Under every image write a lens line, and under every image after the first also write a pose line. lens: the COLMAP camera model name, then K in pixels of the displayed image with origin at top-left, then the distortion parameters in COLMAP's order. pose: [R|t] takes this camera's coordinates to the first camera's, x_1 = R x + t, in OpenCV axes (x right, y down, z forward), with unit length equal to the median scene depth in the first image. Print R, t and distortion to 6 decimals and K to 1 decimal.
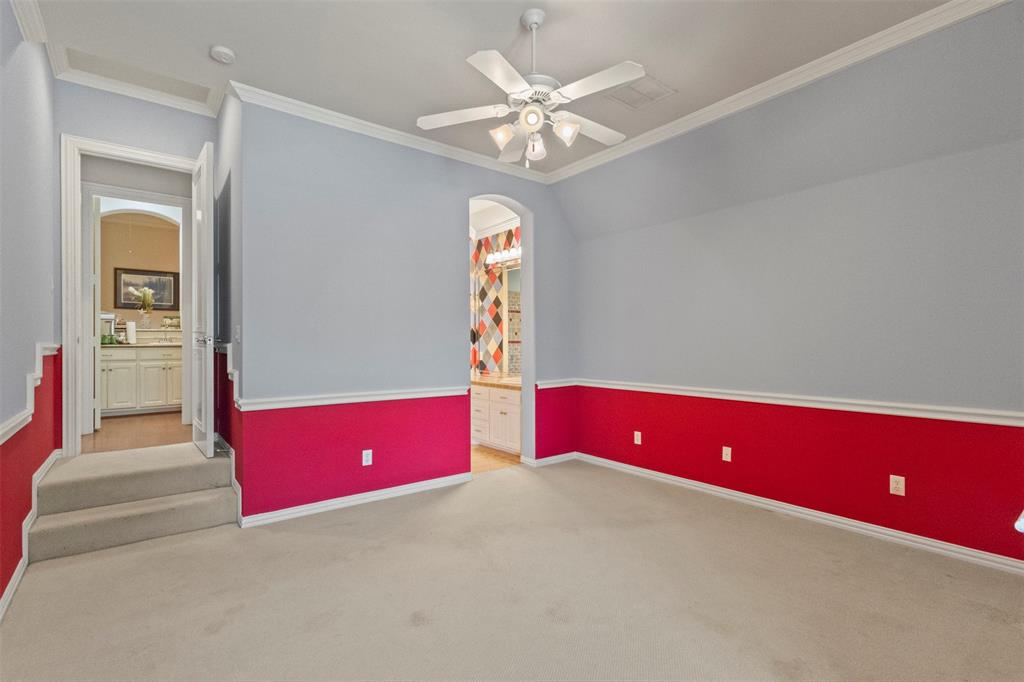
lens RADIAL K [[473.3, 0, 511.3], [0, 473.3, 340.8], [0, 0, 1]] dist [-0.000708, -0.000033]
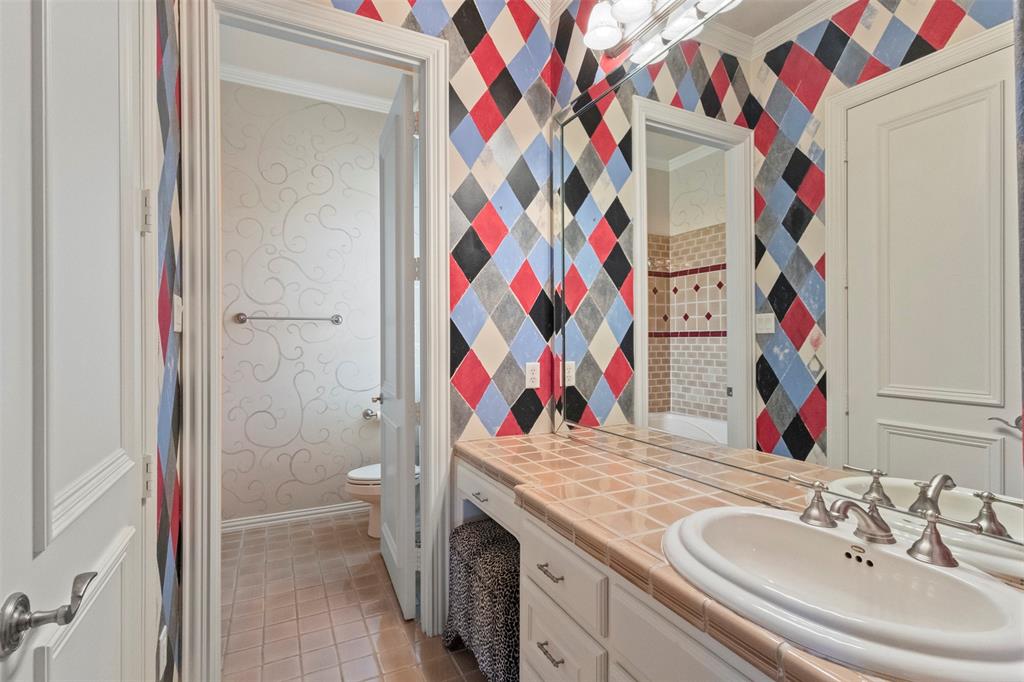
lens RADIAL K [[473.3, 0, 509.7], [0, 473.3, 342.1], [0, 0, 1]] dist [-0.000708, -0.000033]
pose [[0.977237, -0.004413, -0.212107, -0.034250], [0.003927, 0.999989, -0.002713, 0.010700], [0.212116, 0.001818, 0.977243, 0.655824]]
